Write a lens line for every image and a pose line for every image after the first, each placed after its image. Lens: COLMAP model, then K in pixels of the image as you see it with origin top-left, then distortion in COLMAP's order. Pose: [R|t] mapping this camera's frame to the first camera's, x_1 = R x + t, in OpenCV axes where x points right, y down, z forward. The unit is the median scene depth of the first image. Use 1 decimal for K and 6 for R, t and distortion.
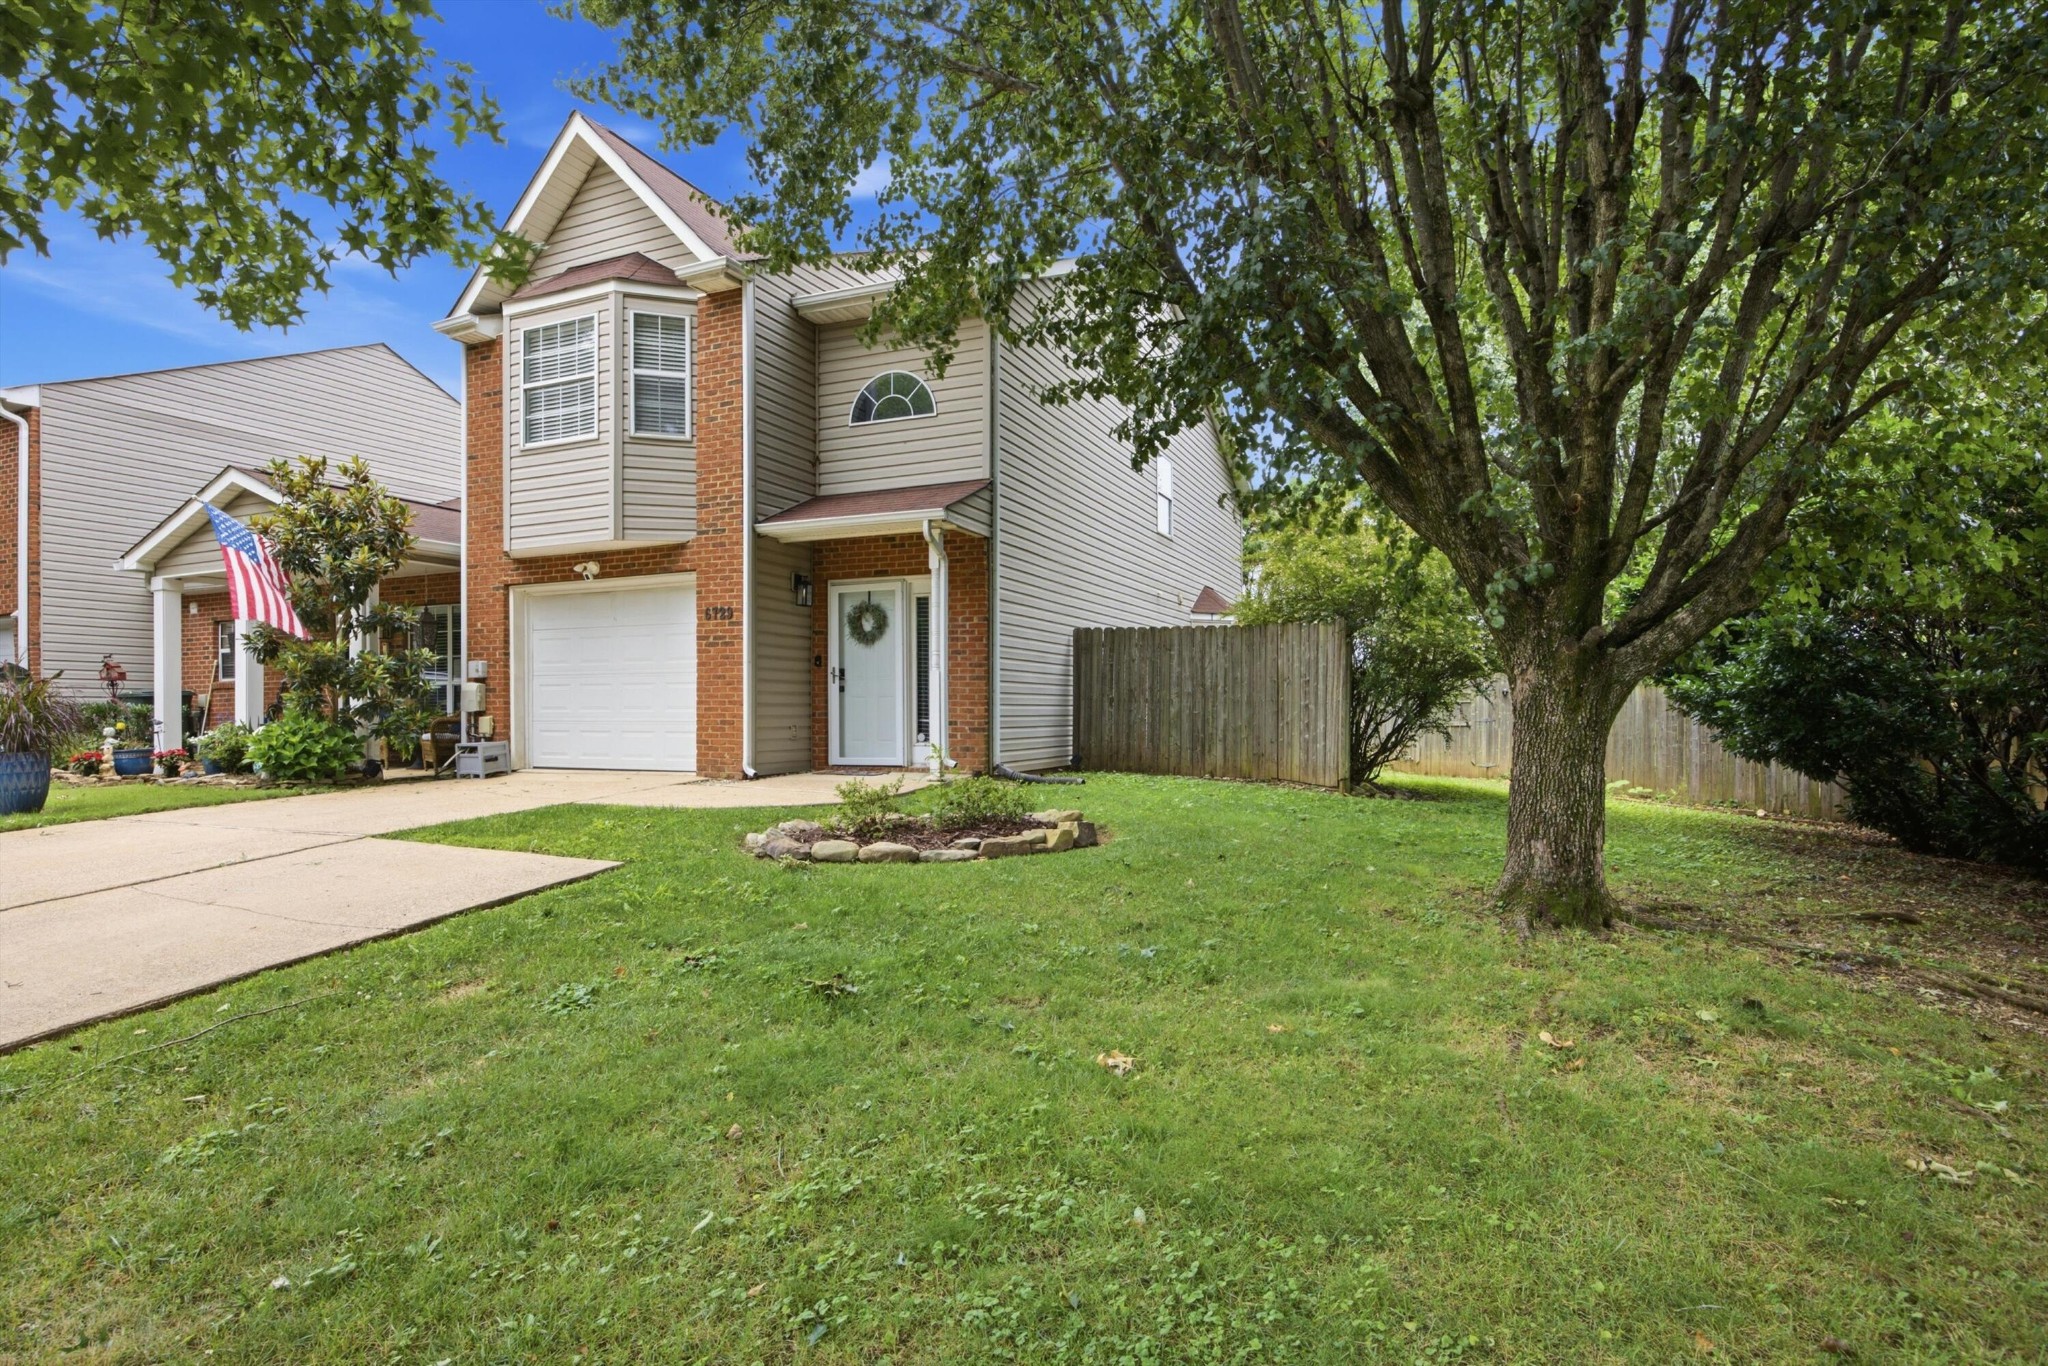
lens RADIAL K [[1035.2, 0, 1022.8], [0, 1035.2, 706.9], [0, 0, 1]] dist [-0.002388, -0.000285]
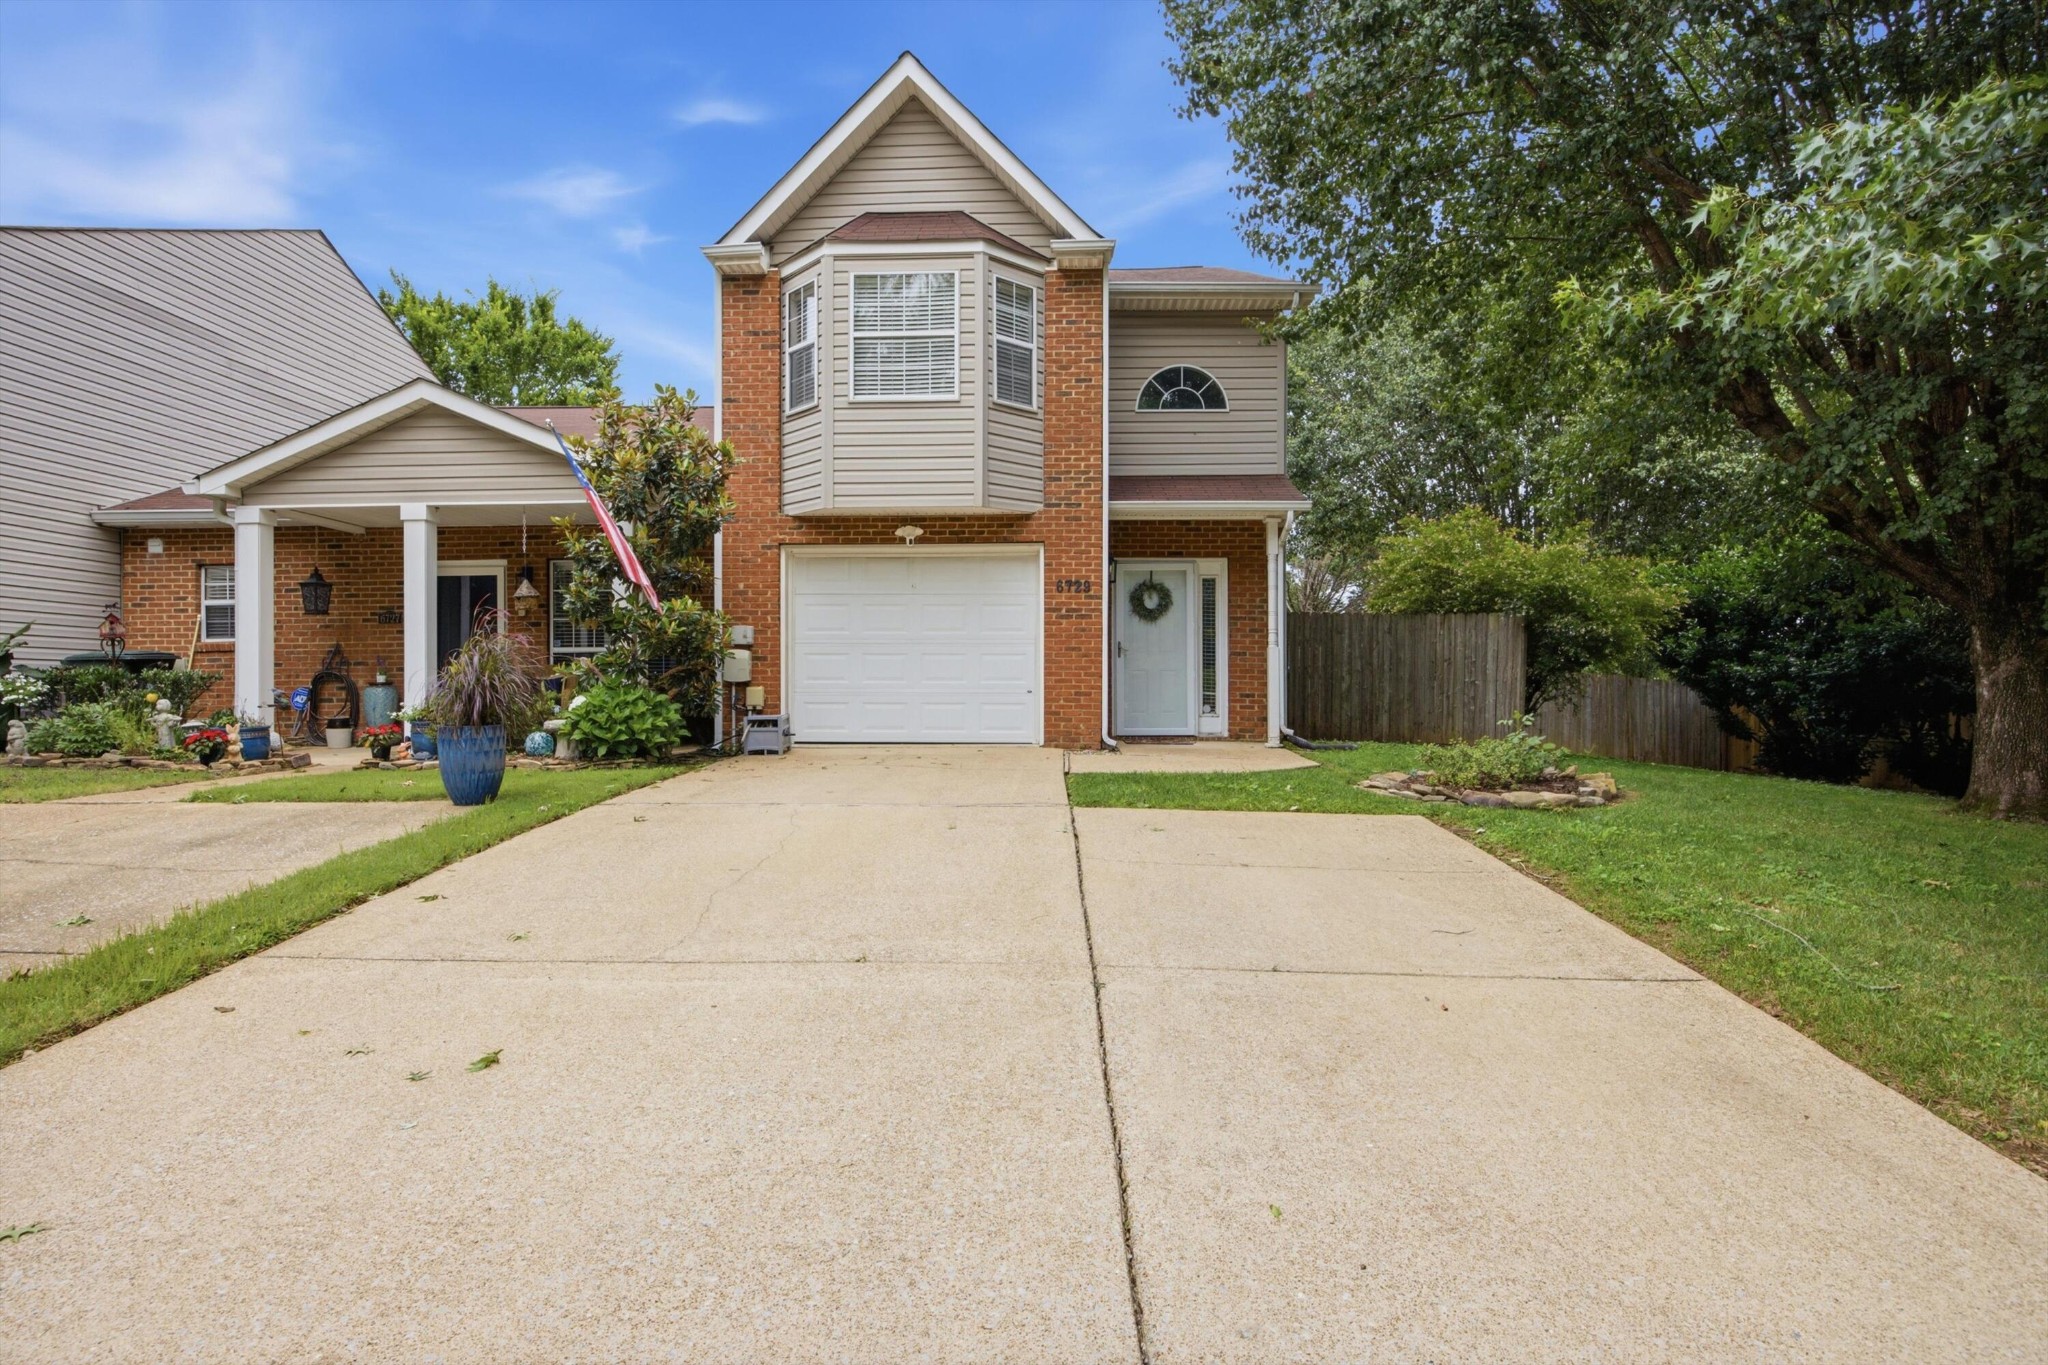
lens RADIAL K [[1029.3, 0, 1027.5], [0, 1029.3, 689.8], [0, 0, 1]] dist [-0.003910, -0.000404]
pose [[0.929464, 0.005280, 0.368875, -0.669222], [-0.006590, 0.999976, 0.002292, 0.008423], [-0.368853, -0.004561, 0.929476, 0.075123]]
